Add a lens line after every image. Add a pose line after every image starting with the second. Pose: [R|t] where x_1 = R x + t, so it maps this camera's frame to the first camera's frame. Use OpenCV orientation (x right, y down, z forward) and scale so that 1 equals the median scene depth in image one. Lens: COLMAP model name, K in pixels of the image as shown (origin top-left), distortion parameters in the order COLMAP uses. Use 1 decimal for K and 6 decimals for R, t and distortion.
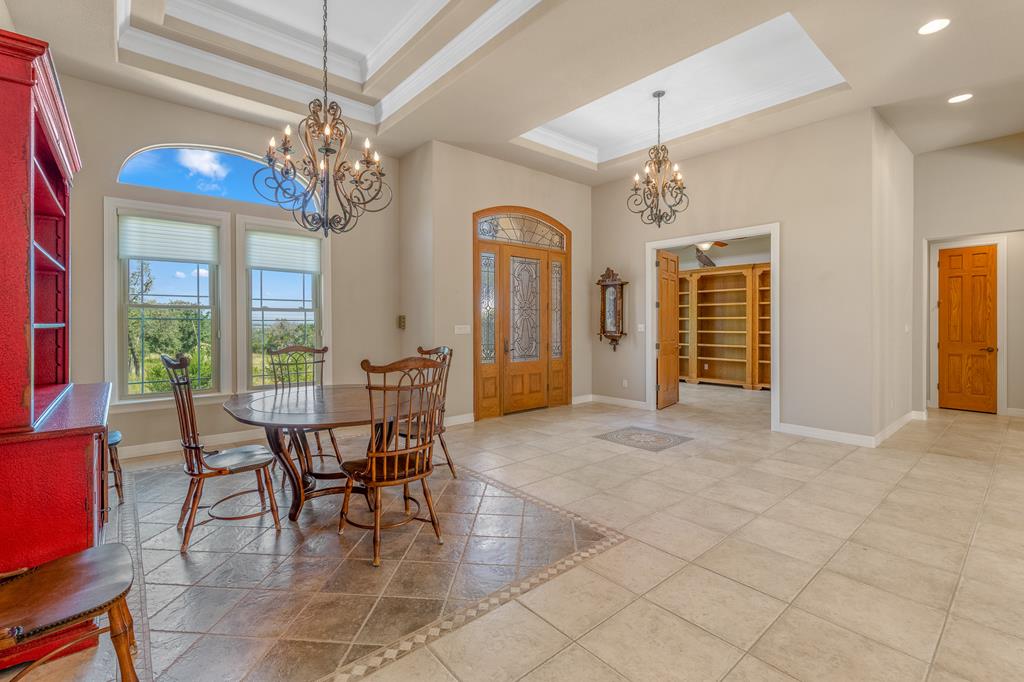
lens RADIAL K [[454.2, 0, 498.4], [0, 454.2, 320.8], [0, 0, 1]] dist [-0.001968, -0.000166]
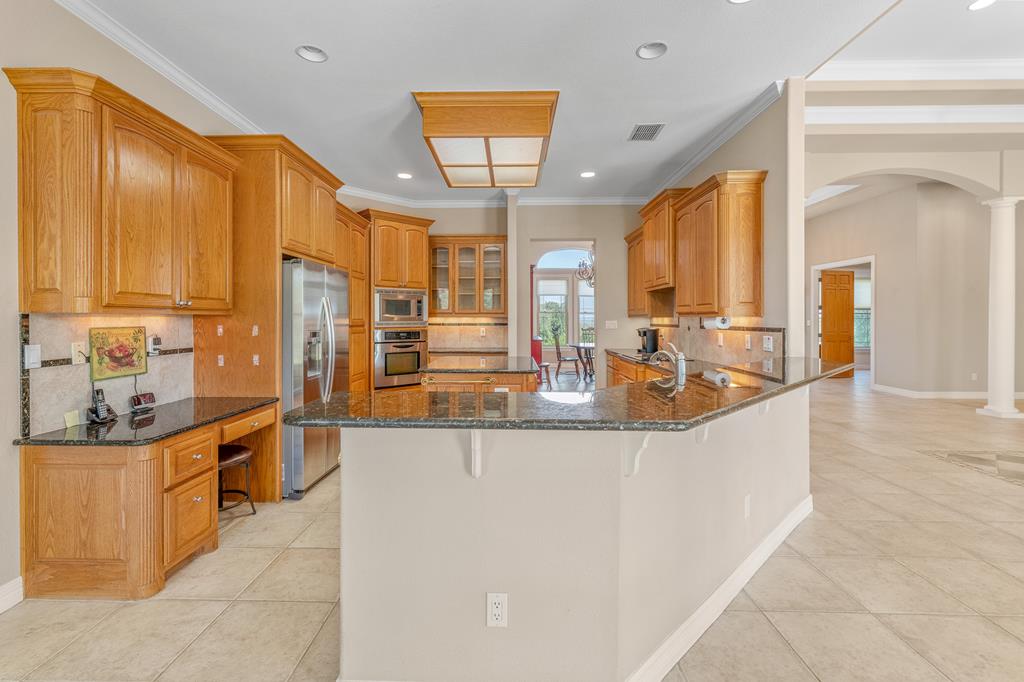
lens RADIAL K [[454.2, 0, 498.4], [0, 454.2, 320.8], [0, 0, 1]] dist [-0.001968, -0.000166]
pose [[0.748256, 0.005628, -0.663386, 0.613494], [-0.001862, 0.999978, 0.006383, 0.000577], [0.663407, -0.003541, 0.748250, -0.911211]]
